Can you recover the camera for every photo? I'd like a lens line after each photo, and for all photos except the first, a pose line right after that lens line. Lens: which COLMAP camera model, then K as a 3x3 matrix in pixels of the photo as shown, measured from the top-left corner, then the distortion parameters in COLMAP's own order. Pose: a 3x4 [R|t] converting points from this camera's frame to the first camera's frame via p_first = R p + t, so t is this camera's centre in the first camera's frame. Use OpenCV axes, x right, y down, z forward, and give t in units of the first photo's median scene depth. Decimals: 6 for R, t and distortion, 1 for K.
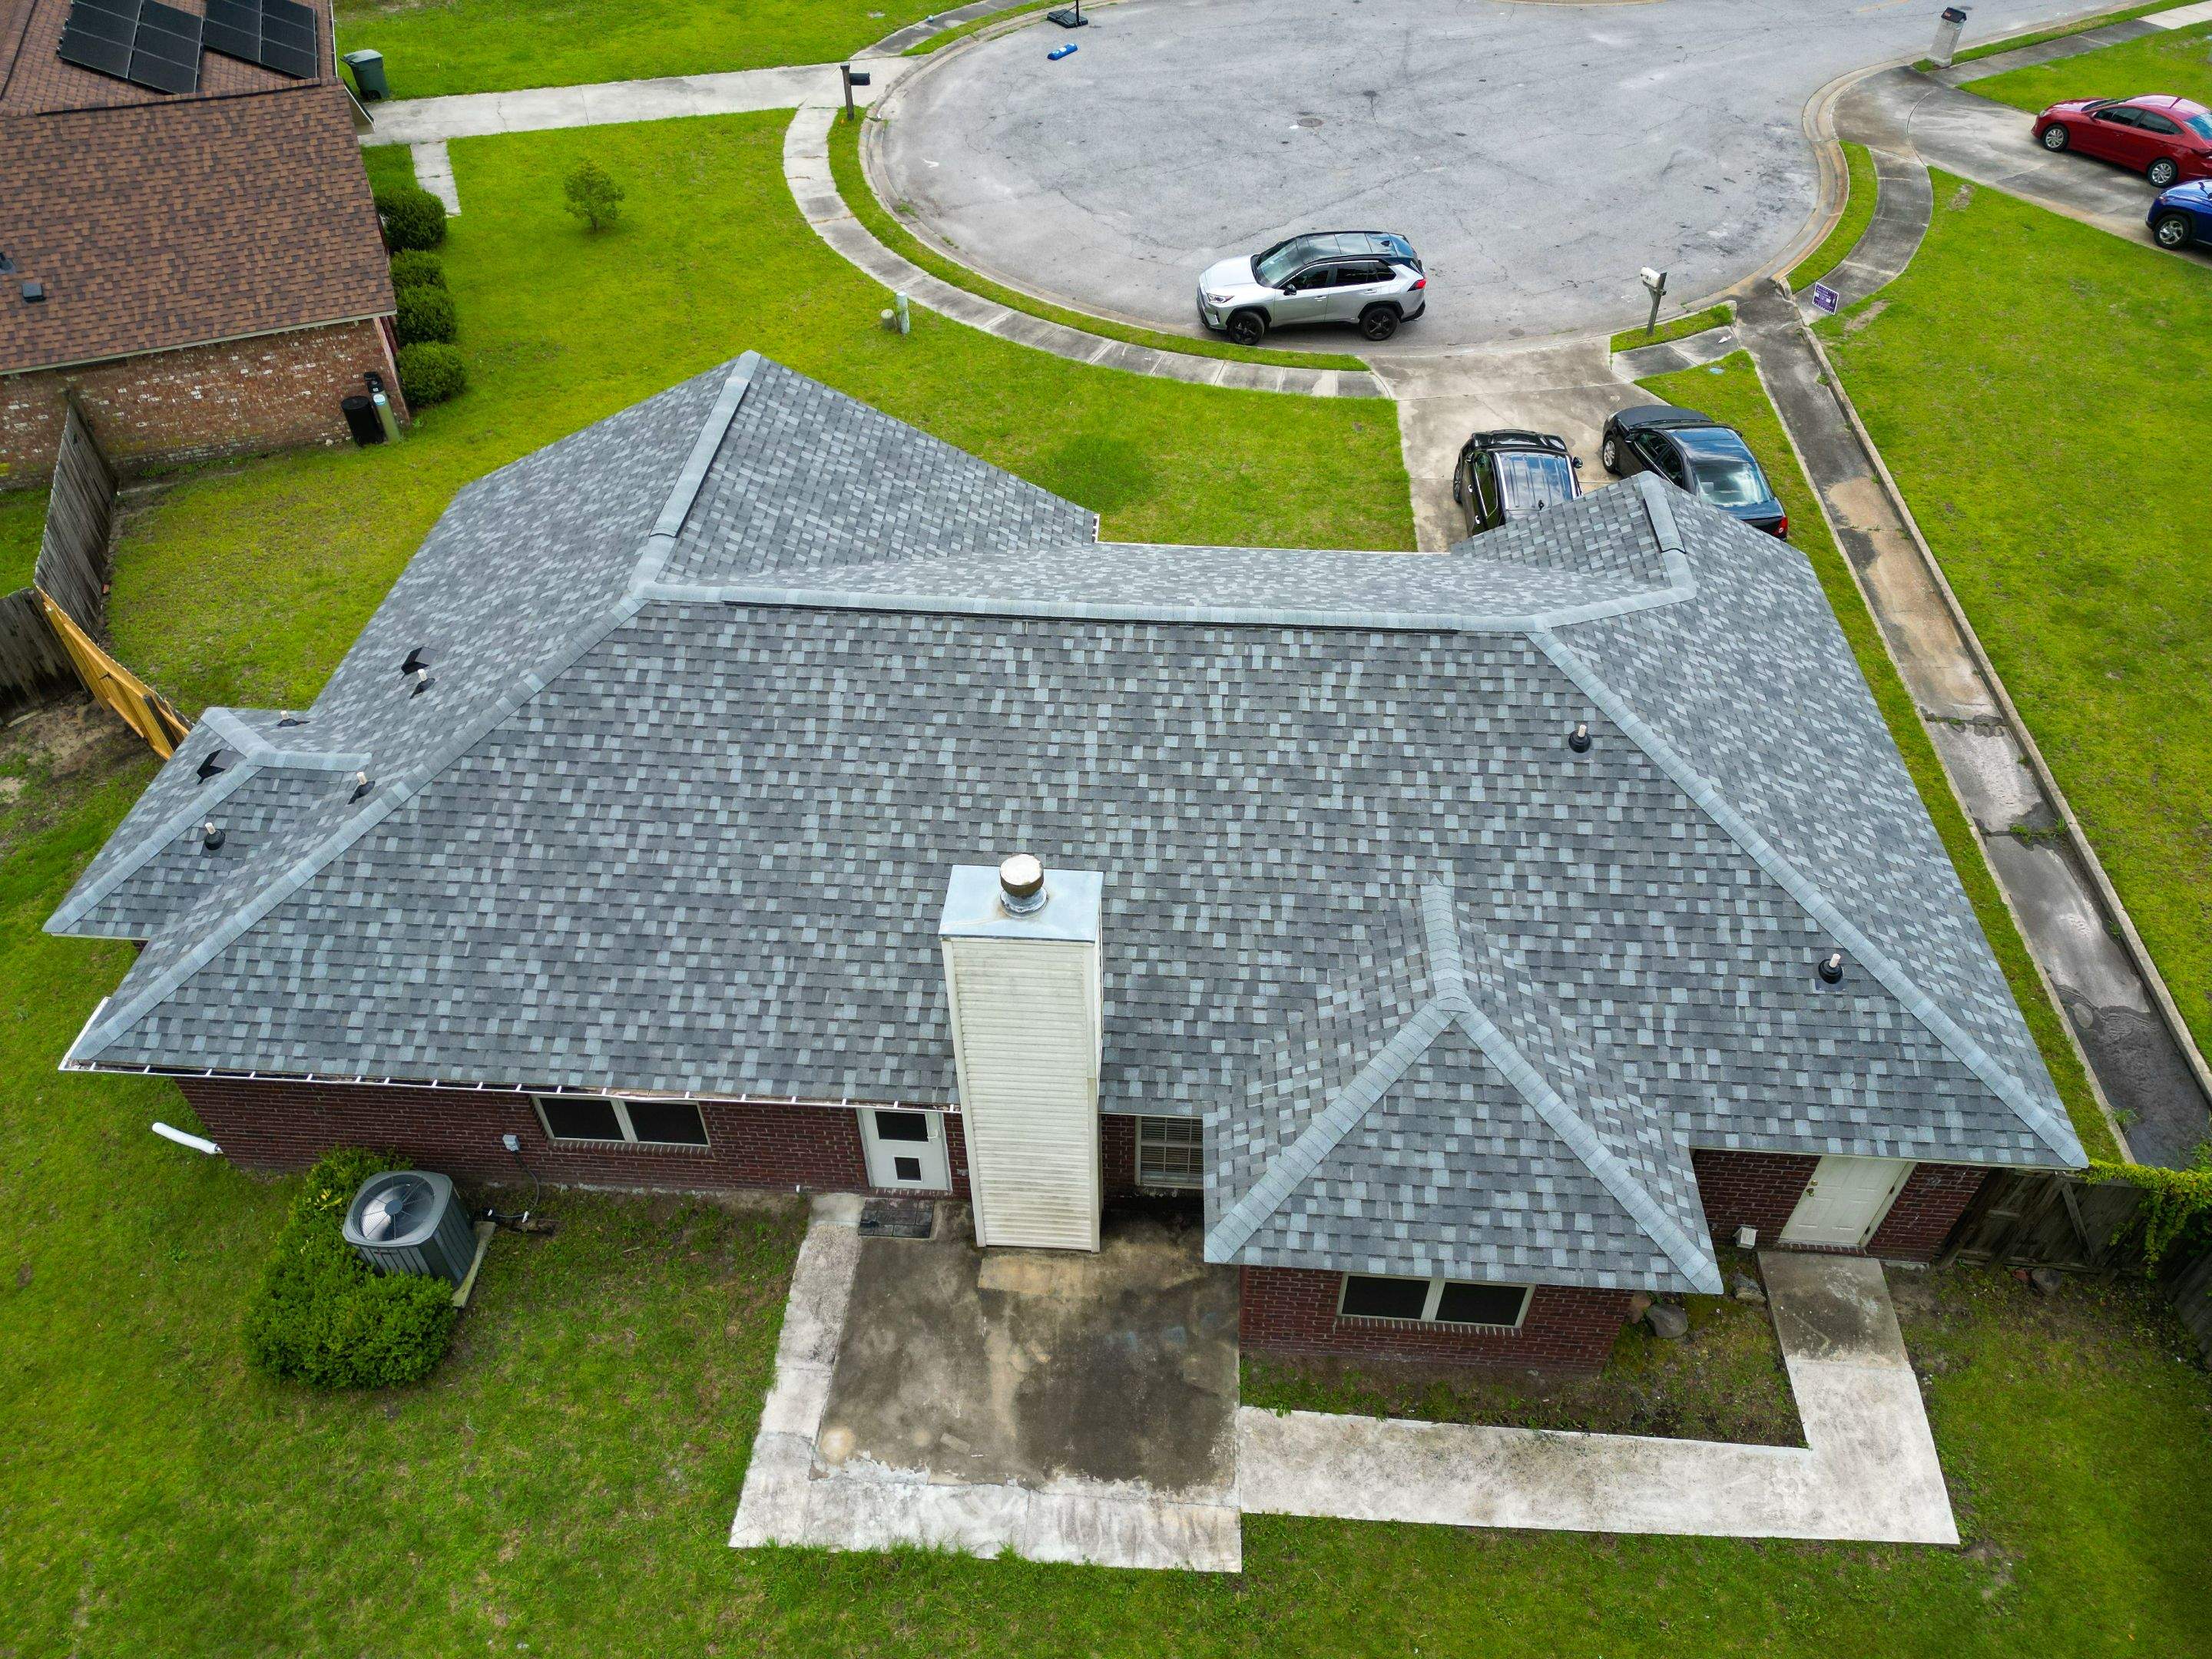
lens RADIAL K [[1547.9, 0, 1107.1], [0, 1547.9, 822.6], [0, 0, 1]] dist [0.104590, -0.115872]
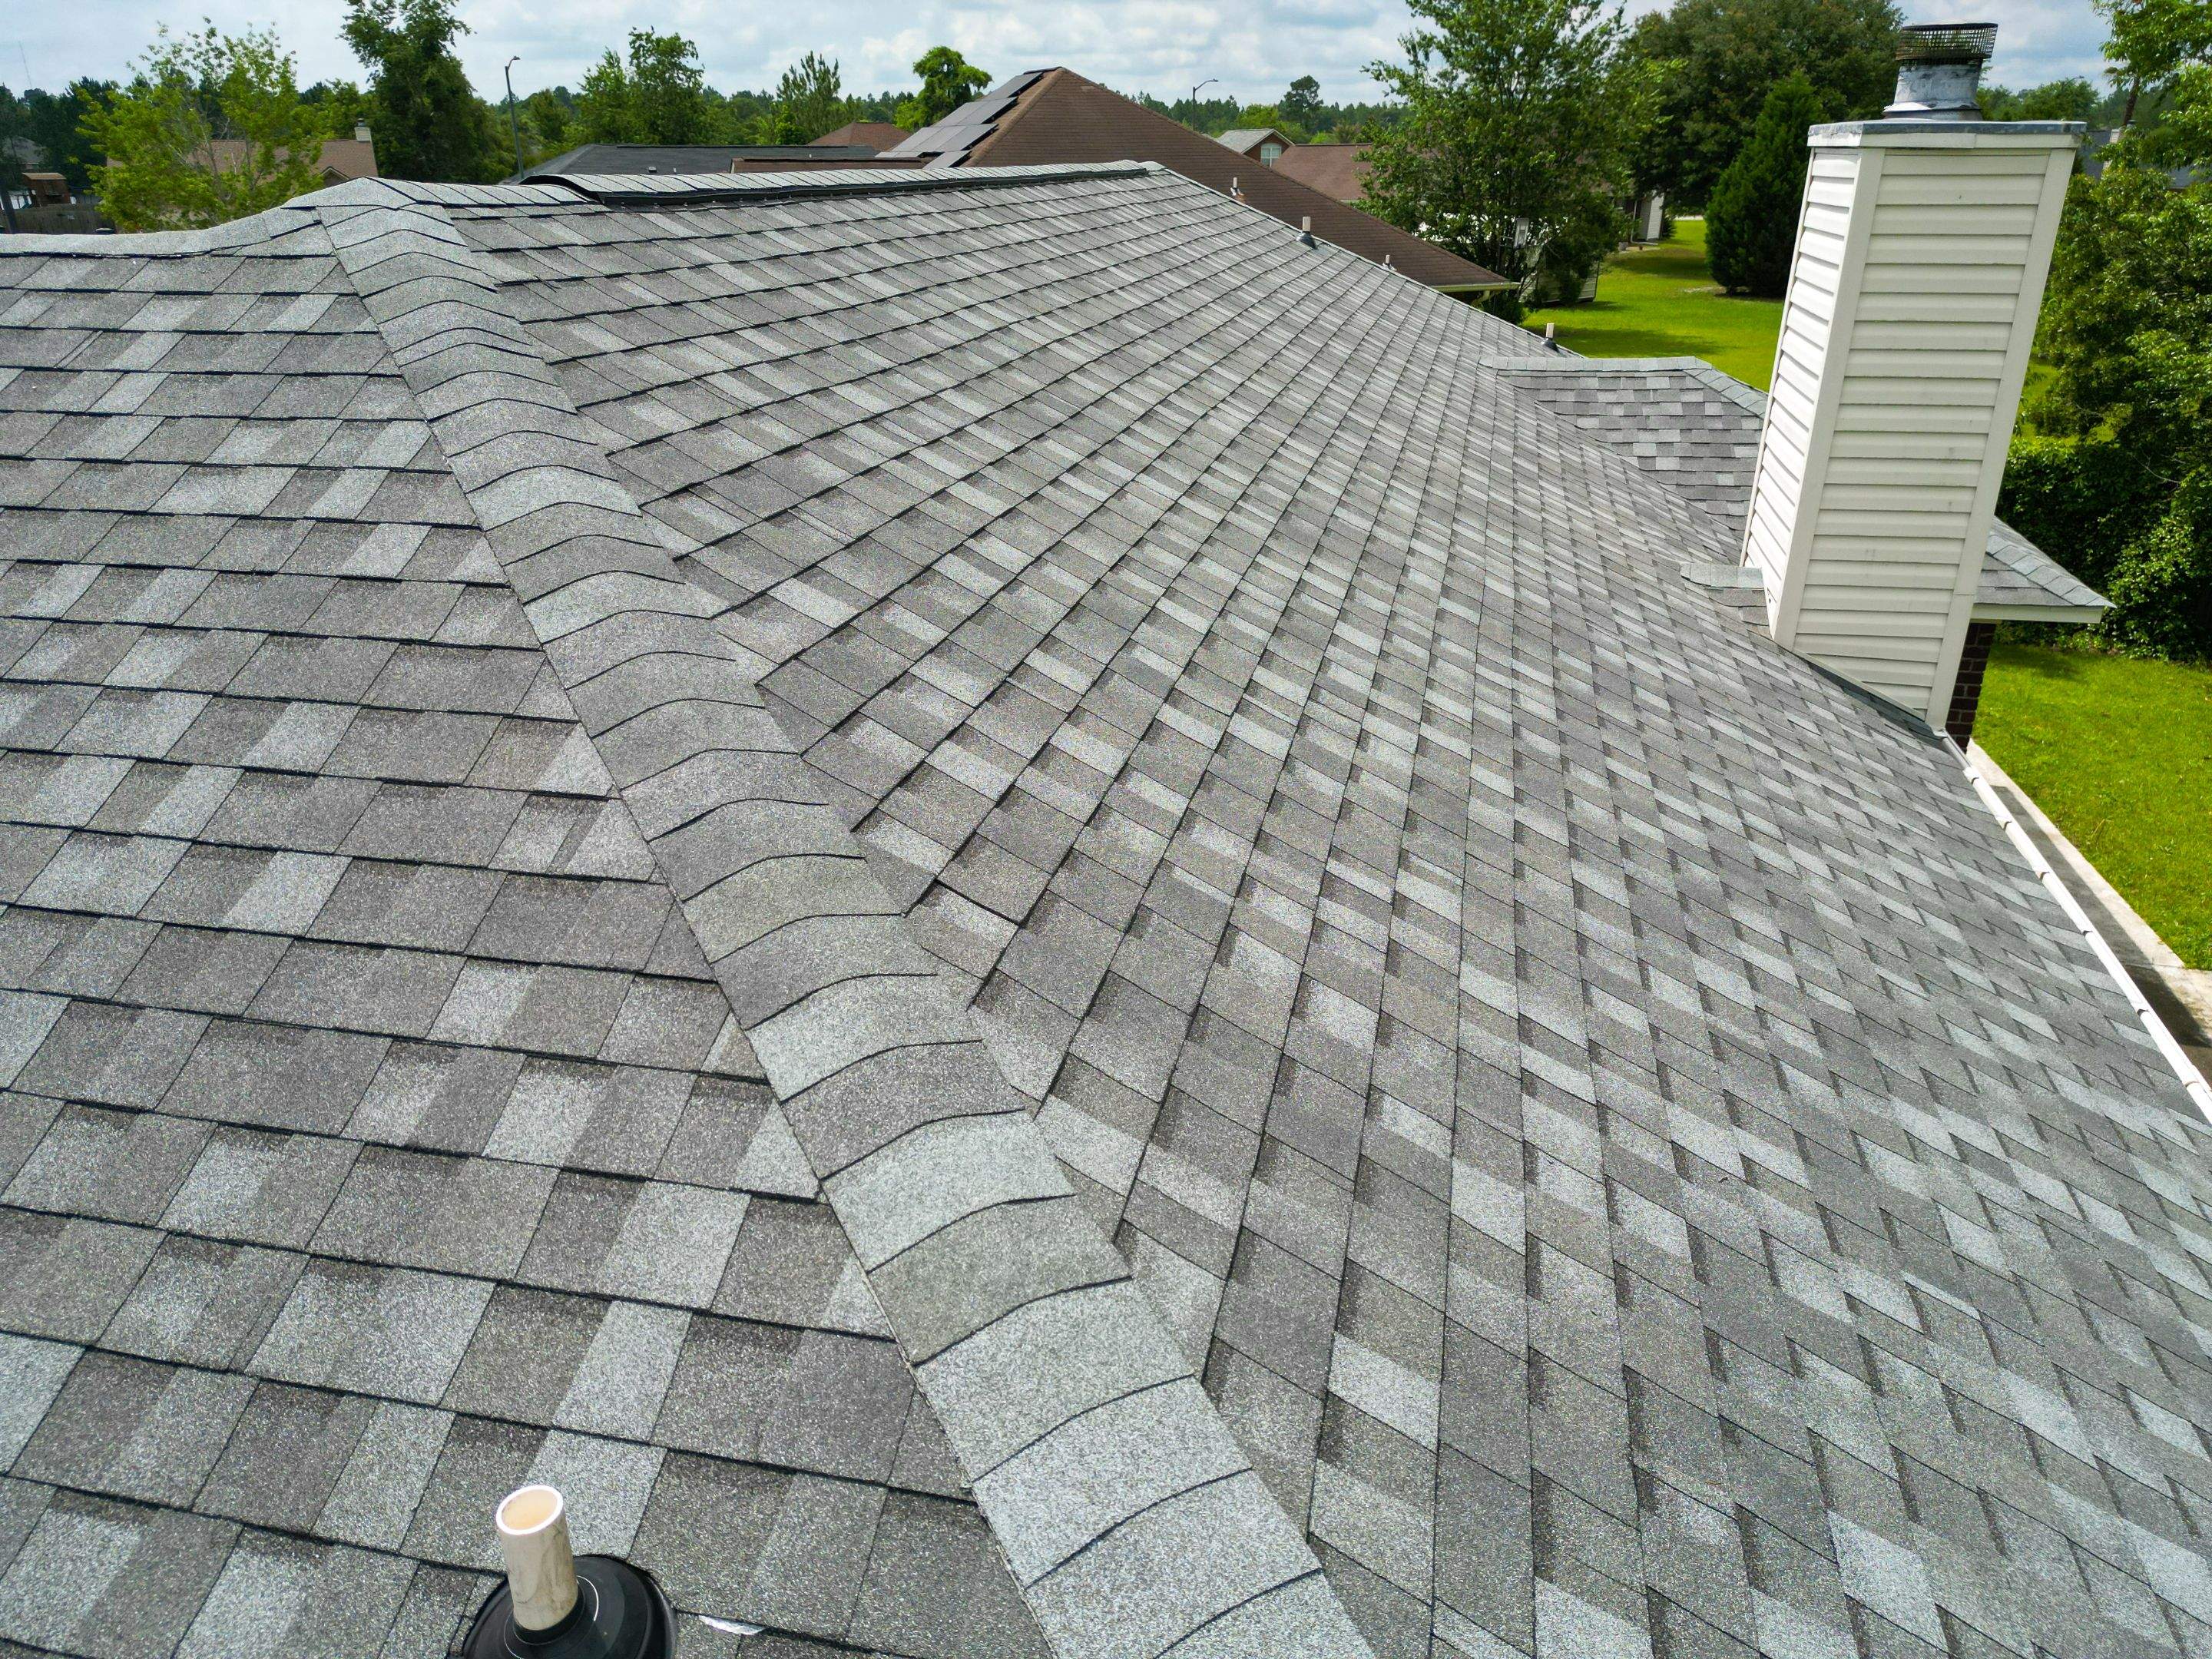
lens RADIAL K [[1558.4, 0, 1106.0], [0, 1558.4, 829.5], [0, 0, 1]] dist [0.053413, -0.024577]
pose [[0.165244, -0.391980, 0.905012, -0.554266], [0.680380, 0.709612, 0.183120, -0.054988], [-0.713987, 0.585493, 0.383955, 0.943317]]
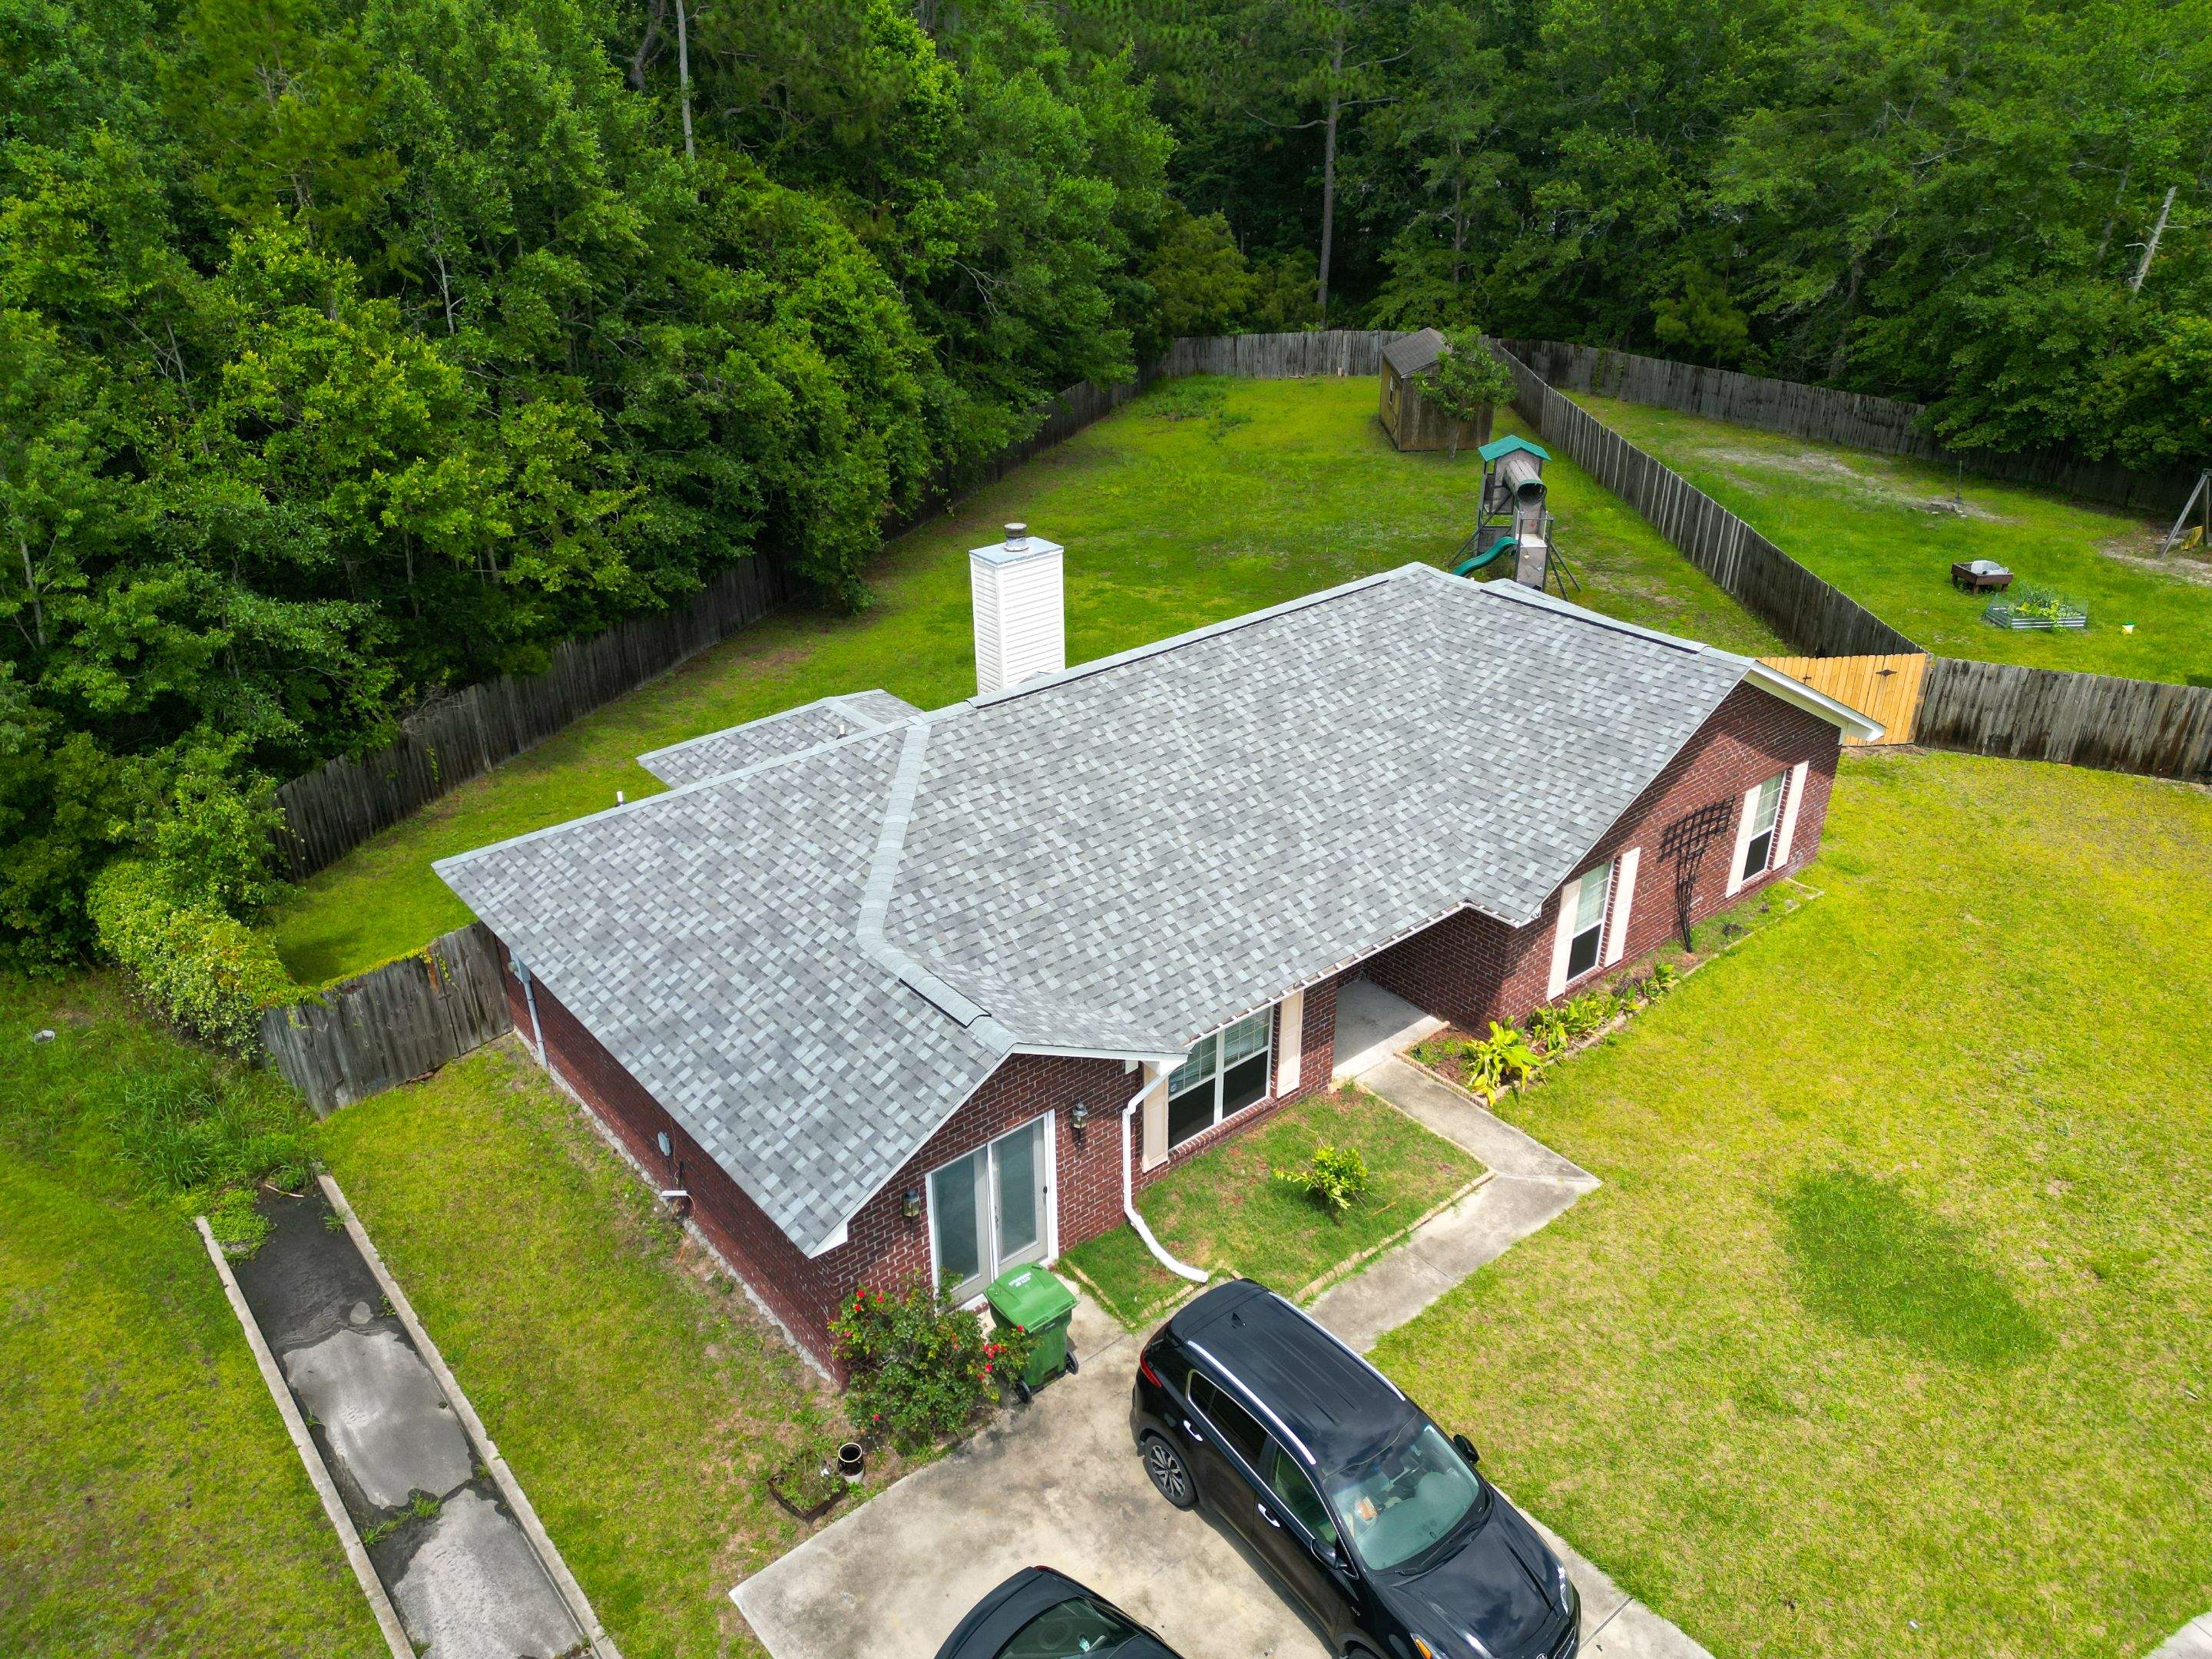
lens RADIAL K [[1545.3, 0, 1104.3], [0, 1545.3, 813.3], [0, 0, 1]] dist [0.138885, -0.179895]
pose [[-0.726742, 0.312201, -0.611863, 0.943260], [-0.464154, 0.433436, 0.772460, -1.106564], [0.506367, 0.845378, -0.170087, 1.376836]]
